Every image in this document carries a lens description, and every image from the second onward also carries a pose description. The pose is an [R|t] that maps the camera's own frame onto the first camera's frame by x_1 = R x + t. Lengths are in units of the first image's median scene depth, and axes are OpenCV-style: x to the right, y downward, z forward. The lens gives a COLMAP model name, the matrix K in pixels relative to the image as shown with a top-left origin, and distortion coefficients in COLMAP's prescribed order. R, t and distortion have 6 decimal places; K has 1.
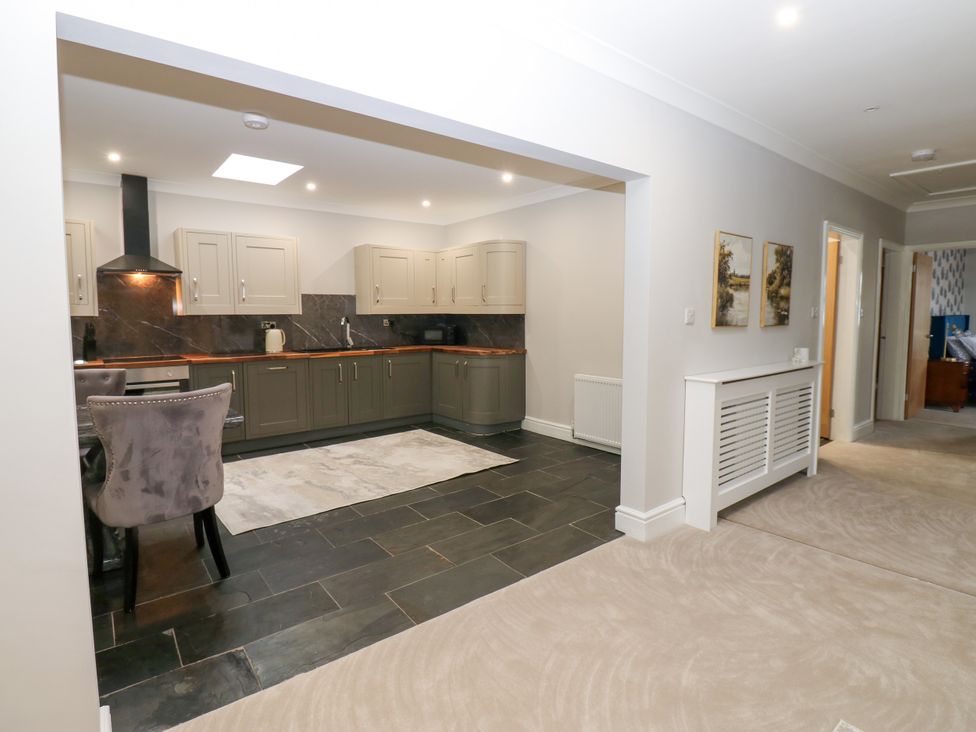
lens RADIAL K [[506.7, 0, 494.4], [0, 506.7, 354.9], [0, 0, 1]] dist [0.002422, -0.014873]
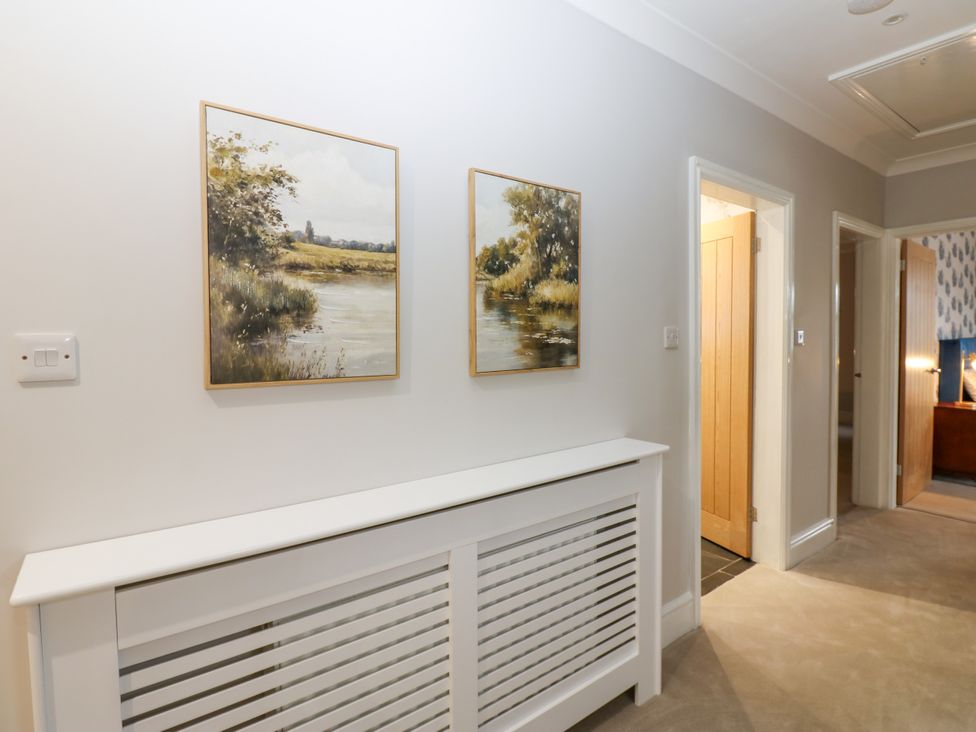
lens RADIAL K [[508.2, 0, 492.8], [0, 508.2, 357.2], [0, 0, 1]] dist [0.002842, -0.014830]
pose [[0.999516, -0.005727, -0.030565, 0.502312], [0.004413, 0.999071, -0.042875, -0.047130], [0.030782, 0.042719, 0.998613, 0.529372]]
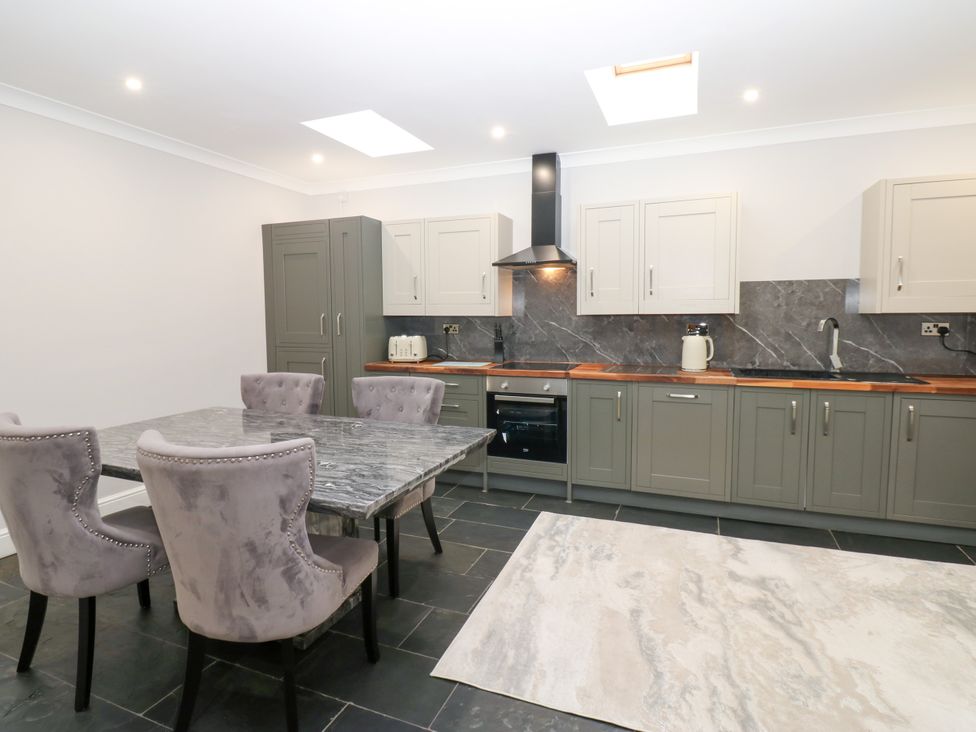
lens RADIAL K [[506.7, 0, 494.4], [0, 506.7, 354.9], [0, 0, 1]] dist [0.002422, -0.014873]
pose [[0.498382, 0.068215, -0.864270, 0.018584], [-0.065504, 0.997013, 0.040920, -0.045014], [0.864480, 0.036220, 0.501361, 0.550283]]
